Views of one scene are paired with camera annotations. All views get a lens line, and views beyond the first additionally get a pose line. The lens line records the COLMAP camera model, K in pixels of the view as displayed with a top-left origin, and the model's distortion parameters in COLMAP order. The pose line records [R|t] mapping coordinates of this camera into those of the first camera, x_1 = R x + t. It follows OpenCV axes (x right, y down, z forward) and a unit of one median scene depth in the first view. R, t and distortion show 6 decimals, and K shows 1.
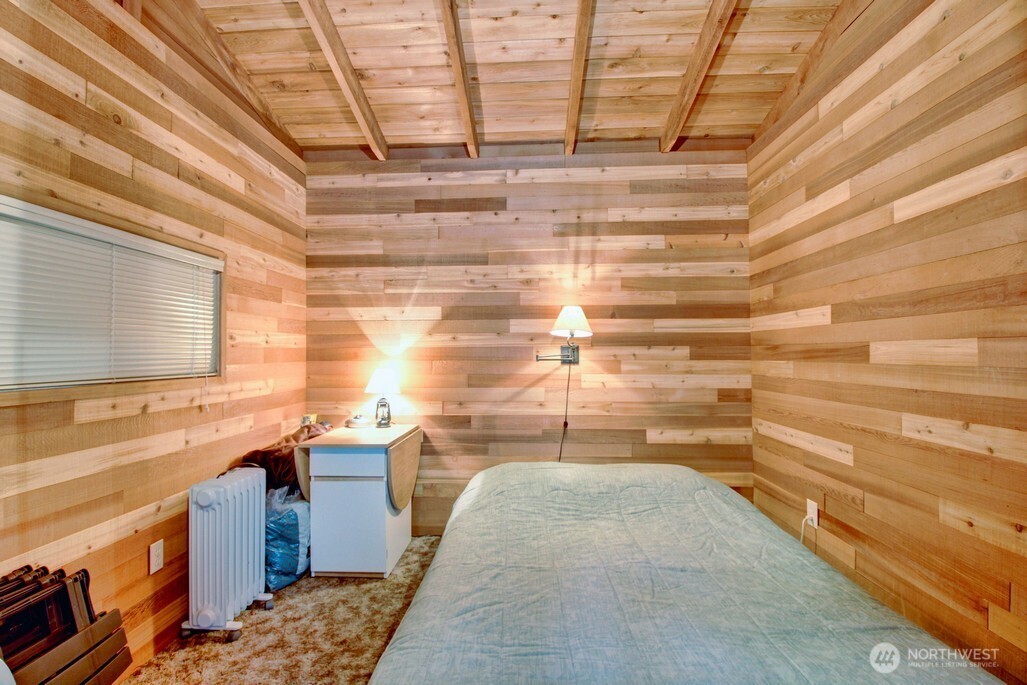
lens RADIAL K [[480.7, 0, 509.4], [0, 480.7, 346.5], [0, 0, 1]] dist [-0.007984, -0.010531]
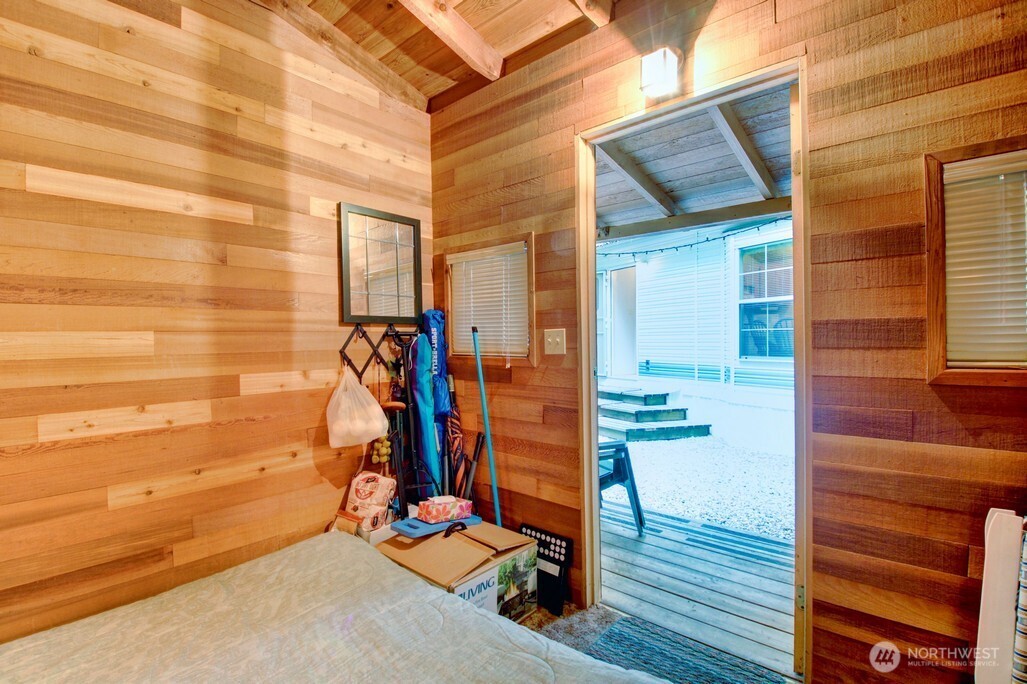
lens RADIAL K [[480.7, 0, 503.3], [0, 480.7, 346.4], [0, 0, 1]] dist [-0.007984, -0.010531]
pose [[-0.776865, 0.003625, 0.629656, -0.418277], [0.008069, 0.999959, 0.004199, 0.020652], [-0.629615, 0.008342, -0.776862, 1.319759]]
